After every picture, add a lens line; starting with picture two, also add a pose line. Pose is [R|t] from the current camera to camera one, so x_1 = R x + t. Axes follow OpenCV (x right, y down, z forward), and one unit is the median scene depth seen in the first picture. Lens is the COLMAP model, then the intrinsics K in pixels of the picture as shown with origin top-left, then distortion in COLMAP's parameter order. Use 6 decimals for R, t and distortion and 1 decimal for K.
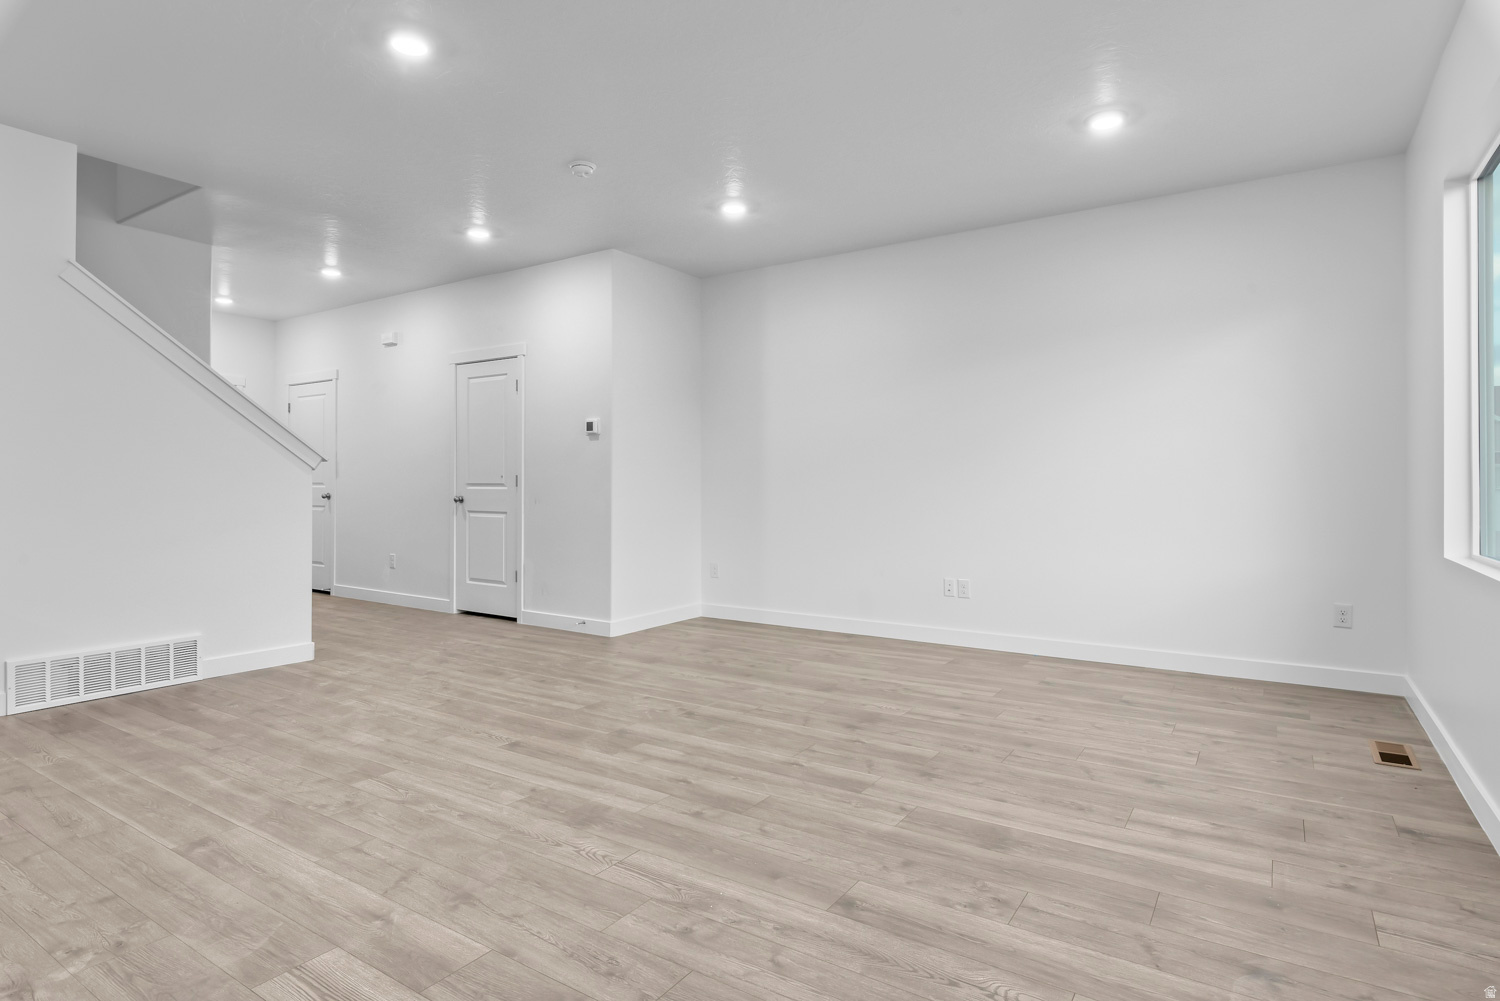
lens RADIAL K [[801.9, 0, 754.3], [0, 801.9, 507.3], [0, 0, 1]] dist [-0.008809, 0.001018]
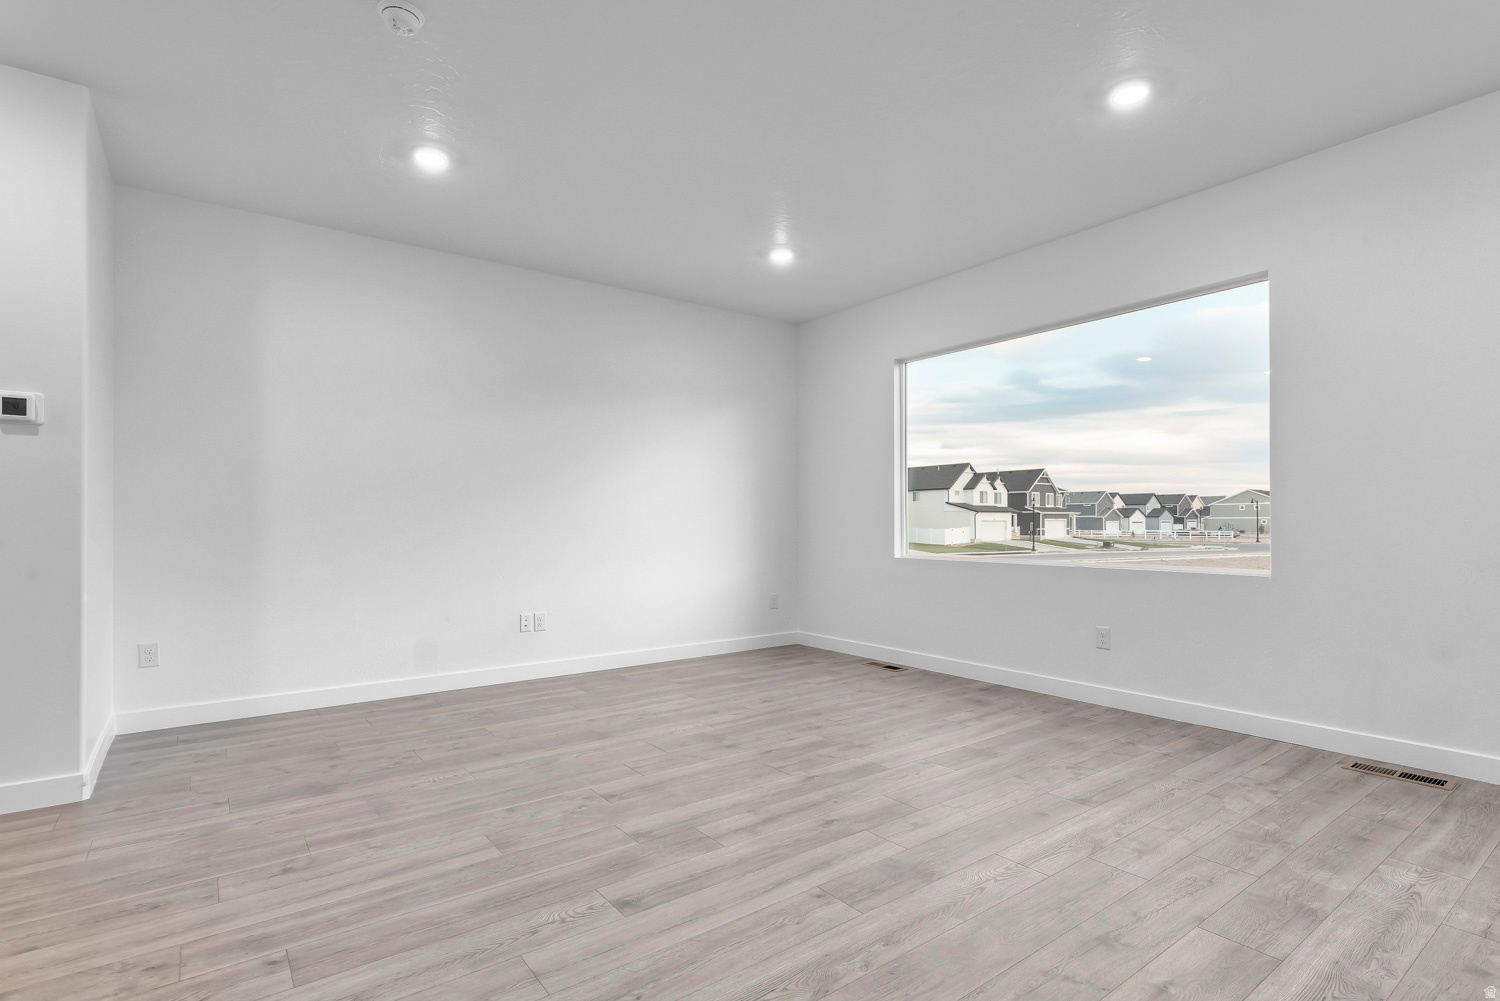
lens RADIAL K [[746.8, 0, 752.0], [0, 746.8, 486.3], [0, 0, 1]] dist [-0.001168, -0.003105]
pose [[0.334610, 0.040810, 0.941473, -0.951073], [0.033639, 0.997908, -0.055212, -0.012555], [-0.941756, 0.050144, 0.332537, 0.749287]]
